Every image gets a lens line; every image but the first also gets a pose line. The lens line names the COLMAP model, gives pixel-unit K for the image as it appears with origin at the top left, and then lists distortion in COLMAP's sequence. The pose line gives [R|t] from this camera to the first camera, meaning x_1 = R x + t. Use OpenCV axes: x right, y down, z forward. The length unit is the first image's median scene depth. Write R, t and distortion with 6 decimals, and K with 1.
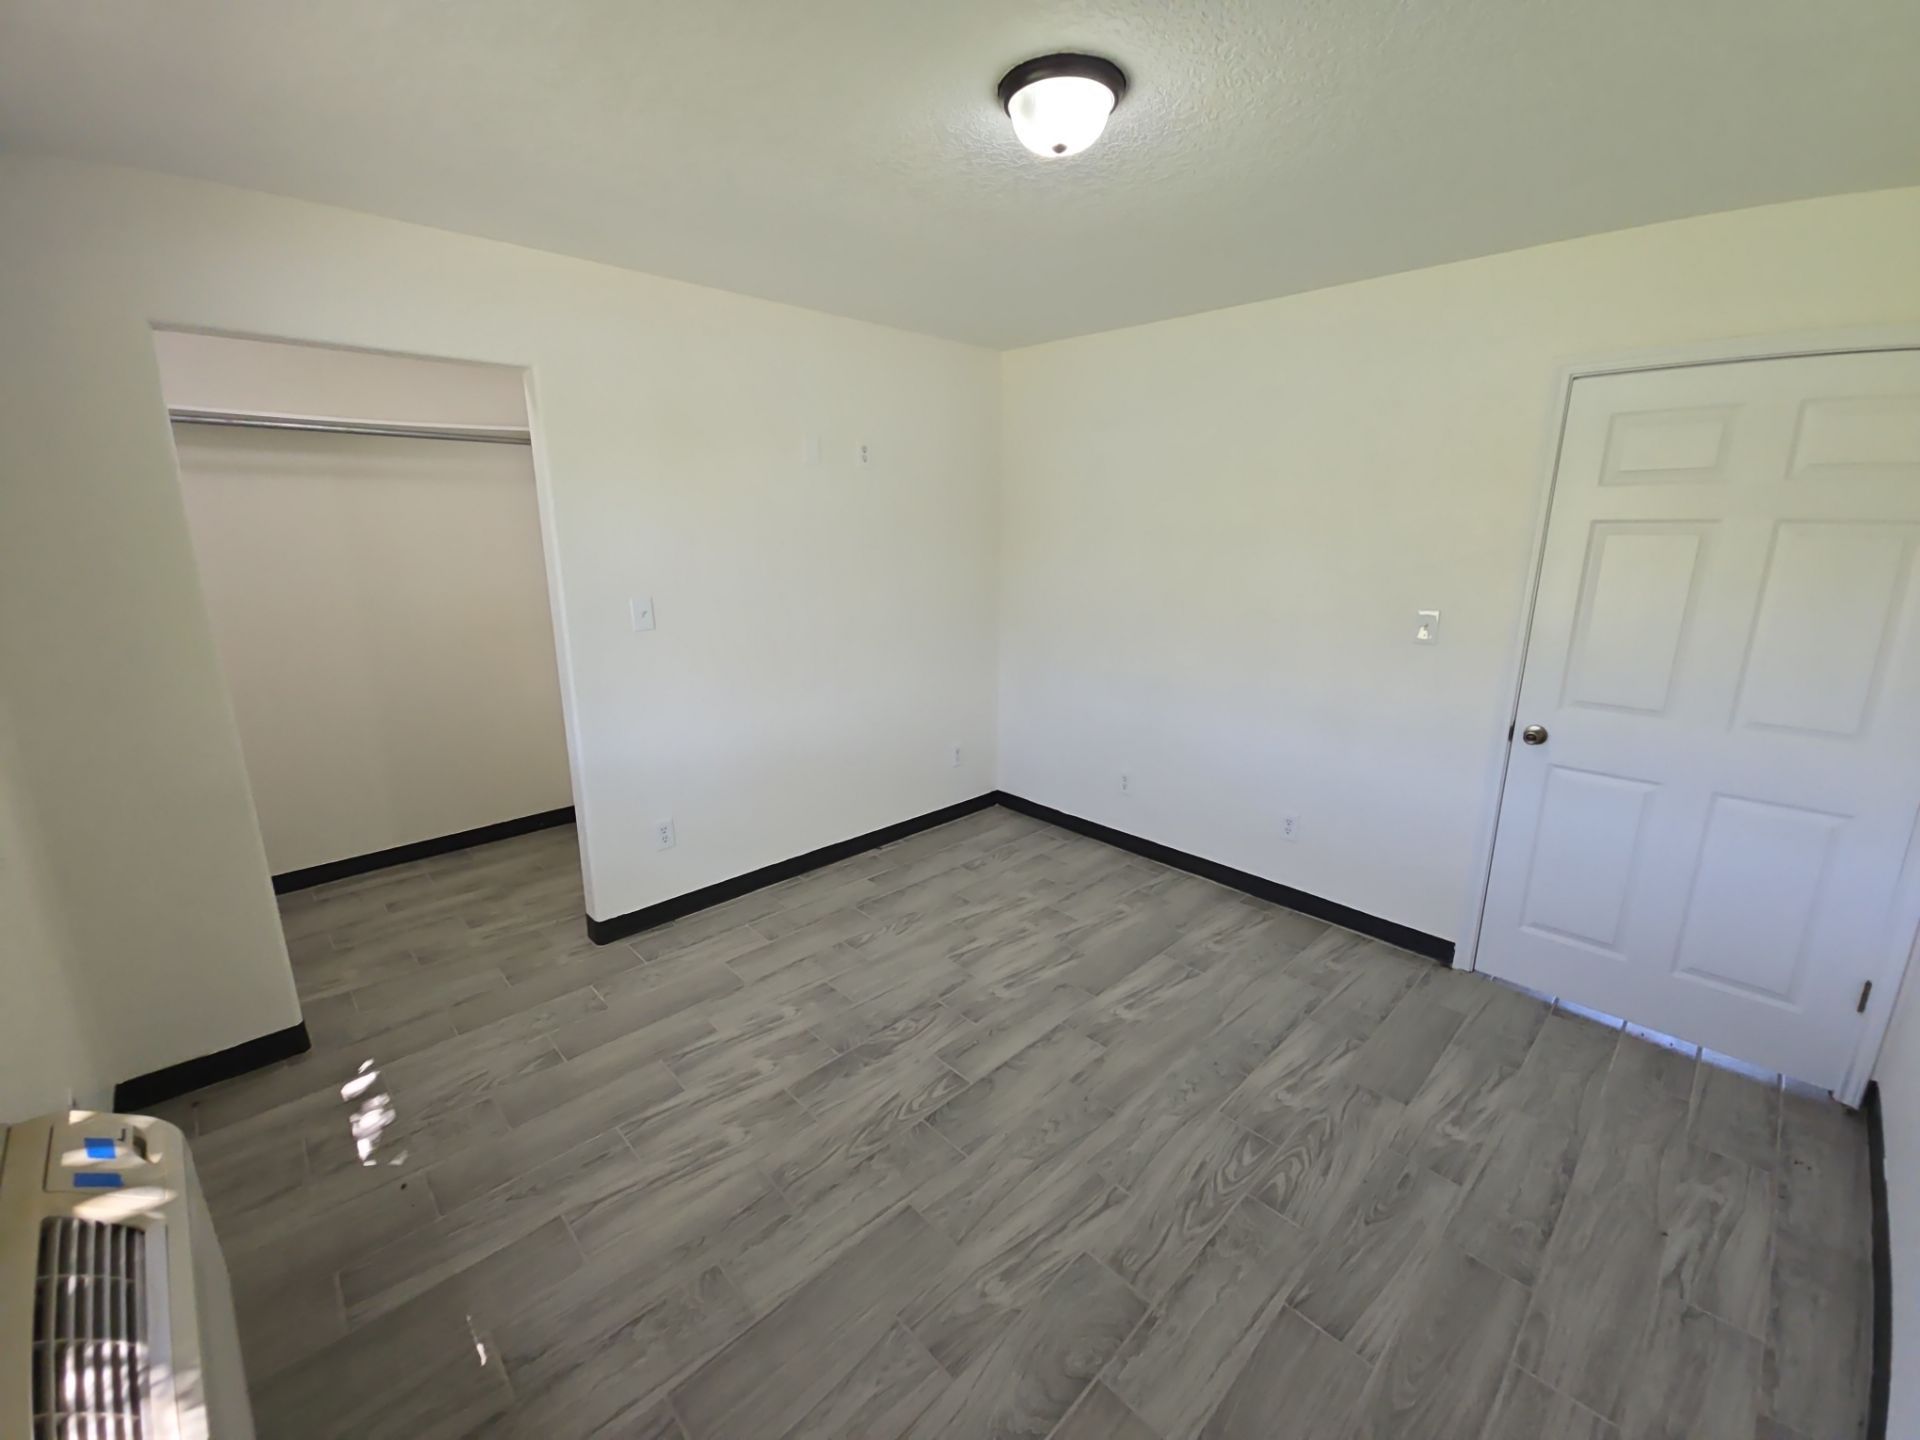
lens RADIAL K [[796.0, 0, 960.0], [0, 796.0, 720.0], [0, 0, 1]] dist [0.000913, 0.000044]
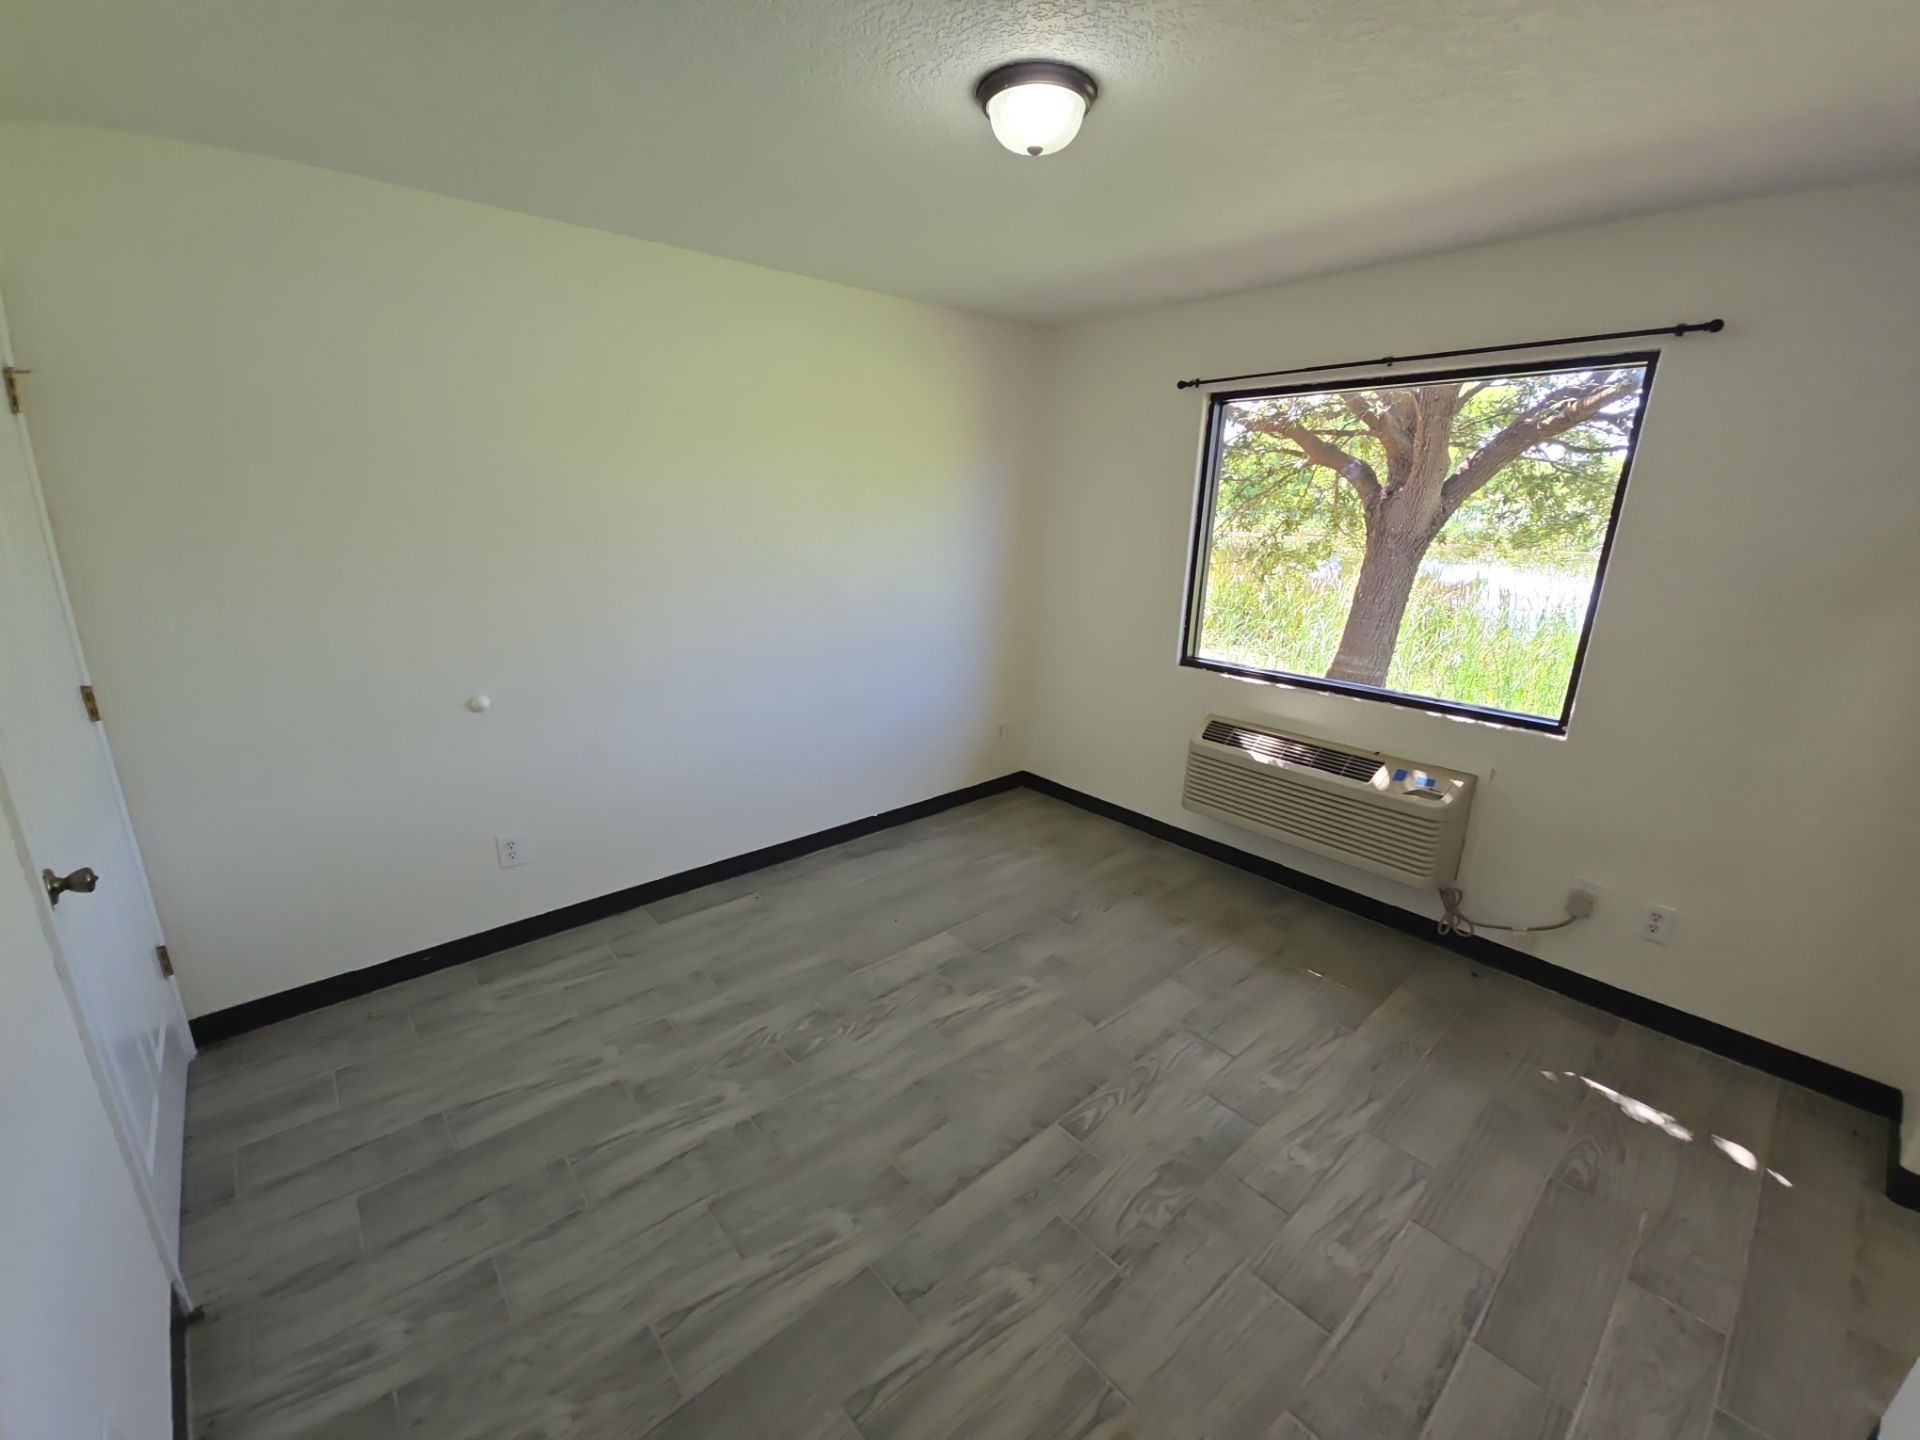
lens RADIAL K [[796.0, 0, 960.0], [0, 796.0, 720.0], [0, 0, 1]] dist [0.000913, 0.000044]
pose [[-0.998735, -0.035185, 0.035937, 0.108585], [-0.012502, 0.865802, 0.500231, -0.402145], [-0.048714, 0.499148, -0.865146, 1.560613]]
